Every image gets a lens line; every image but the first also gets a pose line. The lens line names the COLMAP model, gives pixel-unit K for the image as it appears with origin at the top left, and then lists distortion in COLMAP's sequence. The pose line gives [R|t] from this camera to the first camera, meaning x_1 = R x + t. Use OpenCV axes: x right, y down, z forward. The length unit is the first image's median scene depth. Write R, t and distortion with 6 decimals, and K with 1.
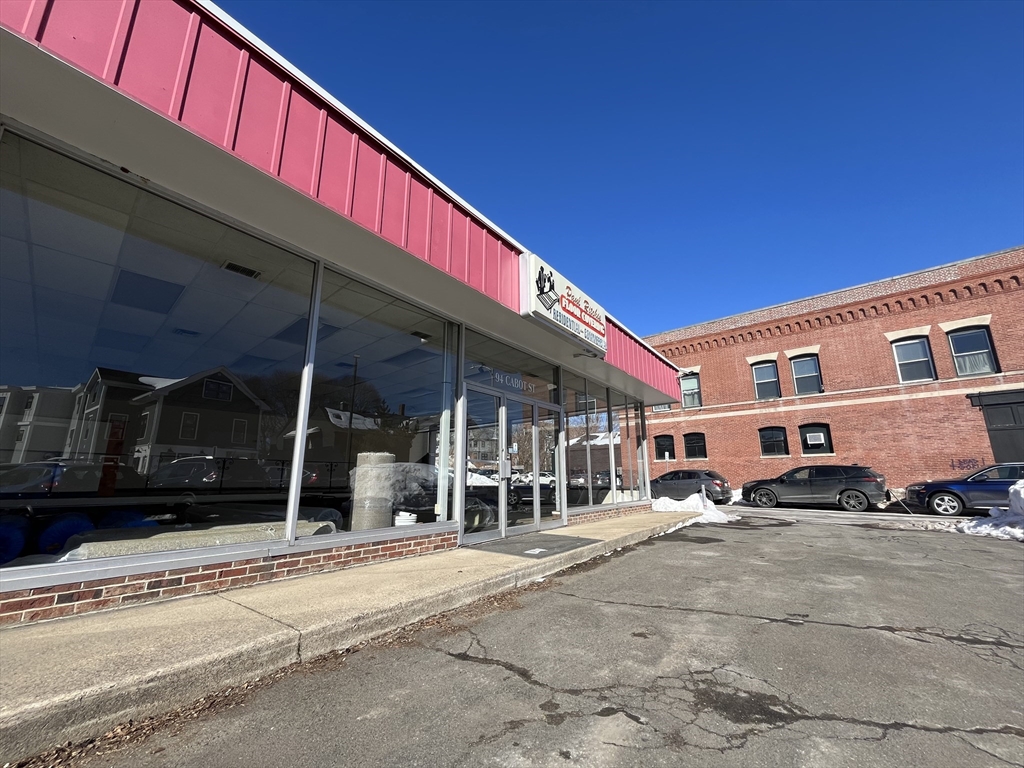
lens RADIAL K [[415.0, 0, 511.4], [0, 415.0, 384.9], [0, 0, 1]] dist [-0.004051, 0.000425]
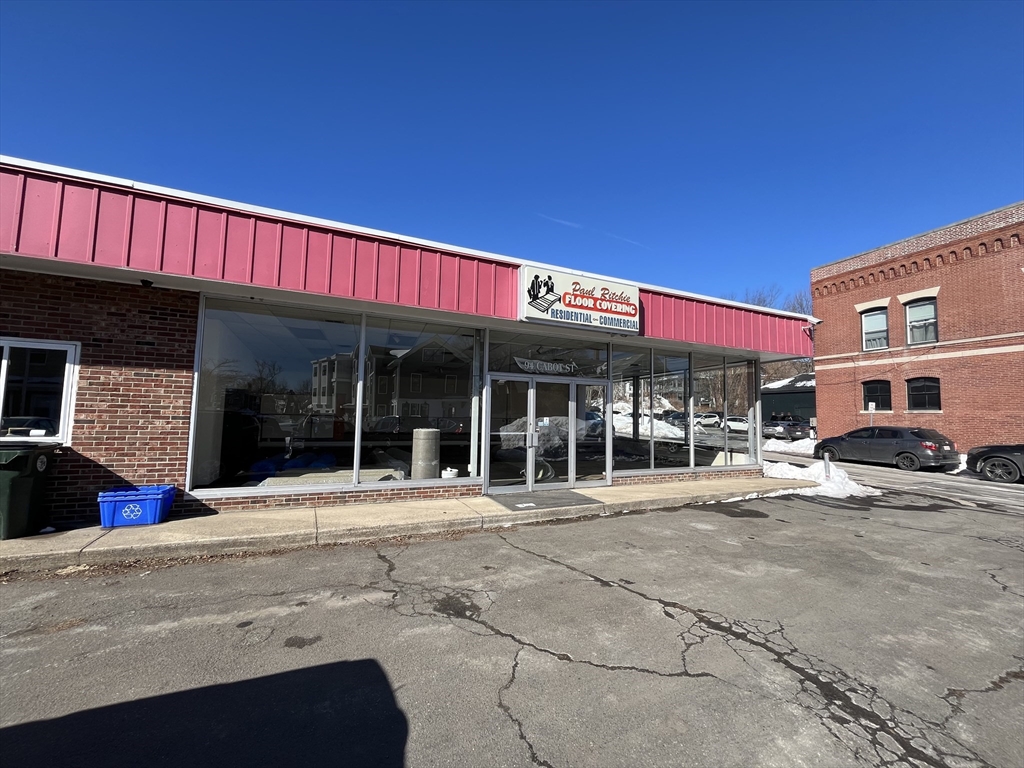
lens RADIAL K [[415.0, 0, 511.5], [0, 415.0, 385.6], [0, 0, 1]] dist [-0.004051, 0.000425]
pose [[0.875925, -0.014883, -0.482217, 0.849321], [0.086806, 0.988073, 0.127184, -0.193970], [0.474573, -0.153263, 0.866770, -0.149918]]
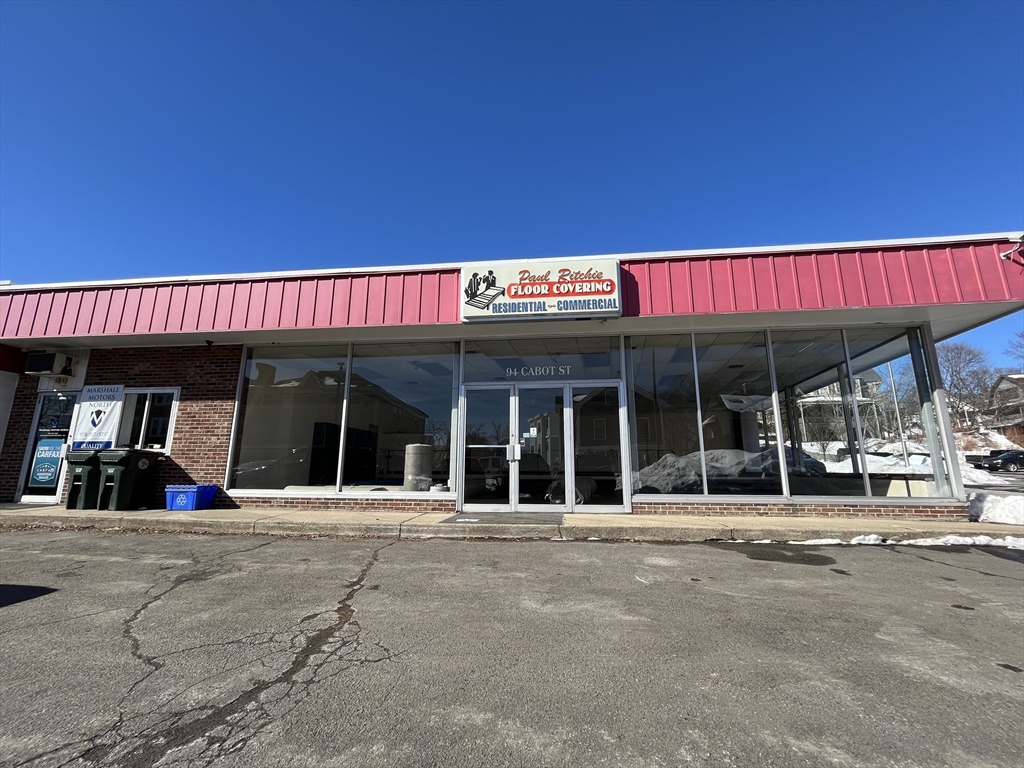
lens RADIAL K [[415.0, 0, 511.7], [0, 415.0, 385.6], [0, 0, 1]] dist [-0.004051, 0.000425]
pose [[0.492045, -0.167556, -0.854293, 1.528896], [0.191231, 0.978139, -0.081704, 0.184570], [0.849307, -0.123165, 0.513330, 0.694350]]
